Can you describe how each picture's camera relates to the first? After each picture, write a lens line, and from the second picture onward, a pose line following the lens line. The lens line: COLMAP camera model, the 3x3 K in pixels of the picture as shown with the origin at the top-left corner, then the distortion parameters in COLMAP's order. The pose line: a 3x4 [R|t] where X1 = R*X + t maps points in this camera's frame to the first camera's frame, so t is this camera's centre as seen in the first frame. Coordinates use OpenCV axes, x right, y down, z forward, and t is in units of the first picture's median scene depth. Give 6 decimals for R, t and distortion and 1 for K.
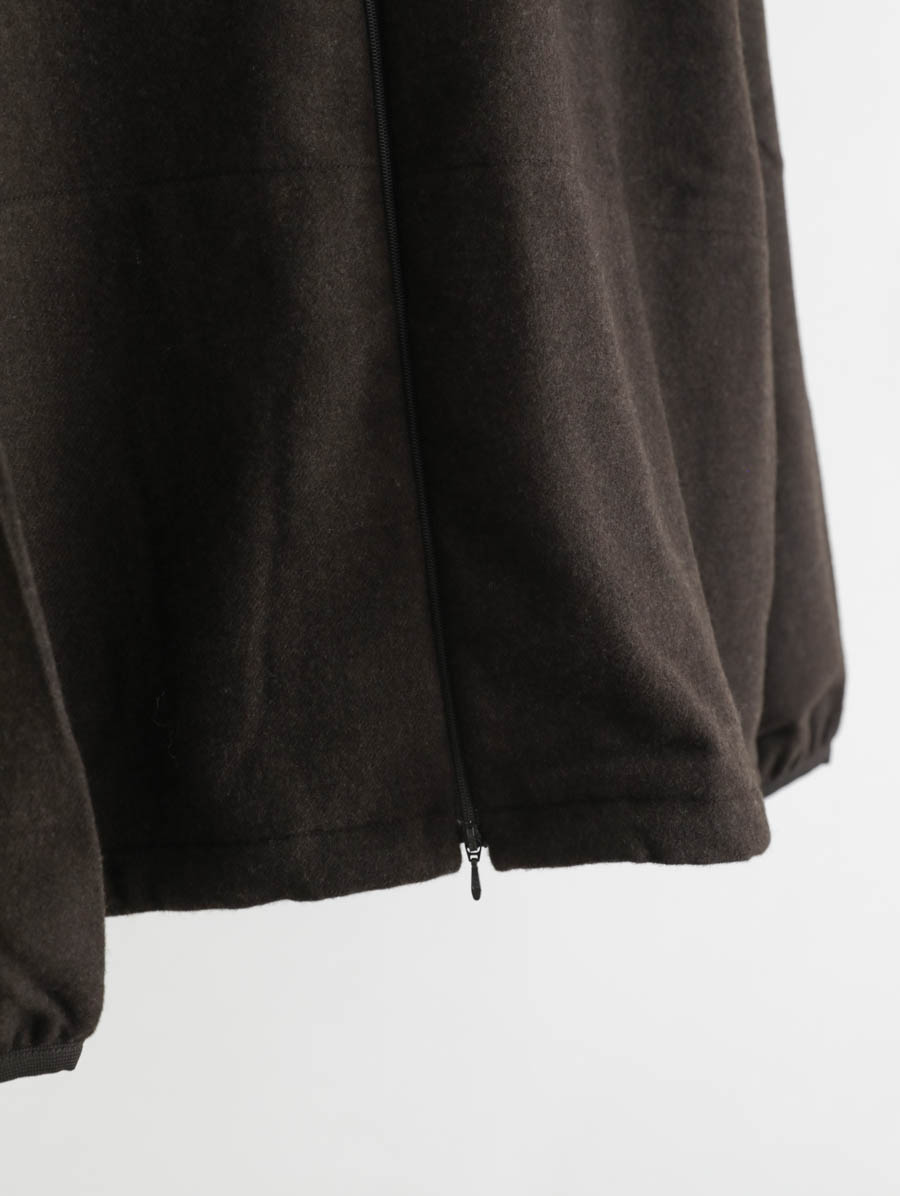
lens RADIAL K [[1699.6, 0, 450.0], [0, 1699.6, 598.0], [0, 0, 1]] dist [0.035238, 0.052951]
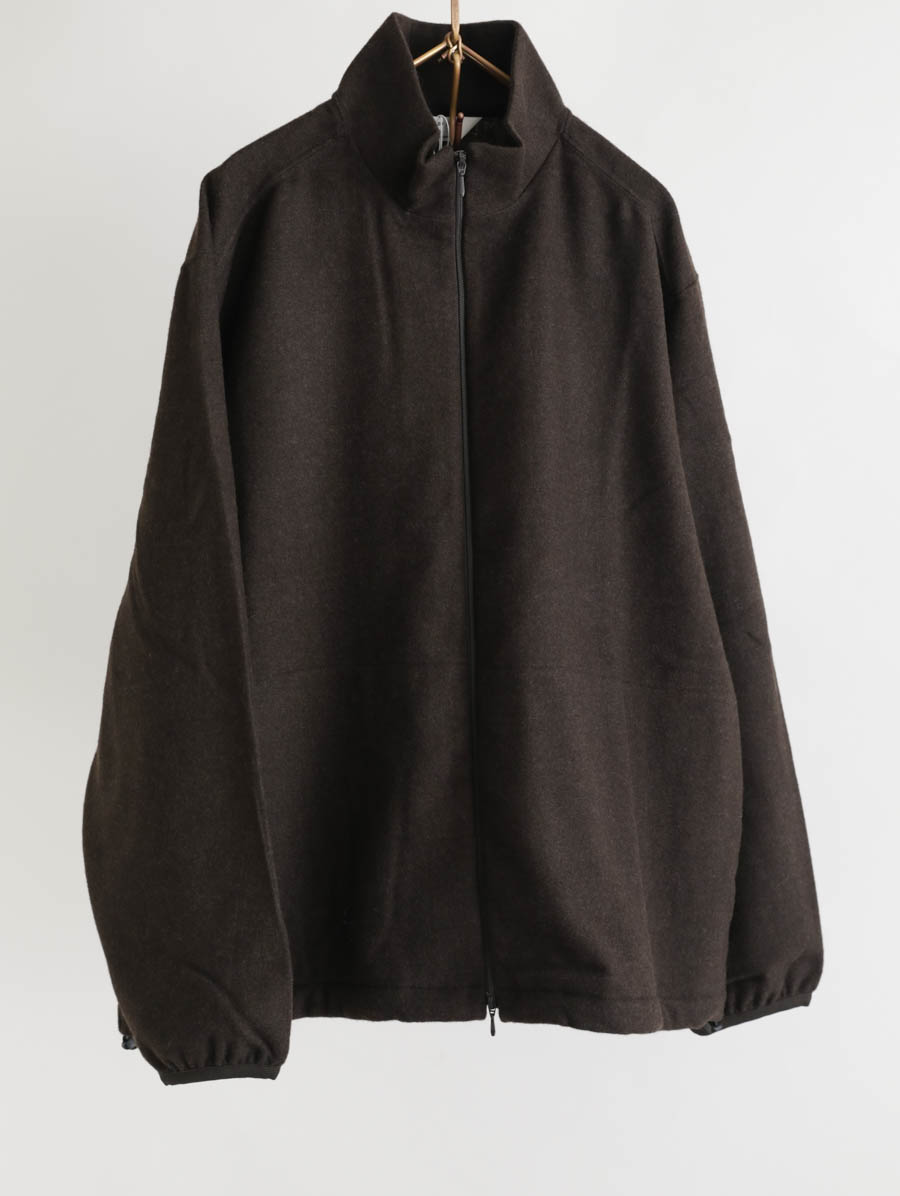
lens RADIAL K [[1654.7, 0, 450.0], [0, 1654.7, 598.0], [0, 0, 1]] dist [-0.000366, 0.040099]
pose [[0.933470, 0.056927, -0.354109, 0.630450], [-0.104512, 0.987650, -0.116729, -0.092074], [0.343090, 0.145971, 0.927891, -0.860172]]
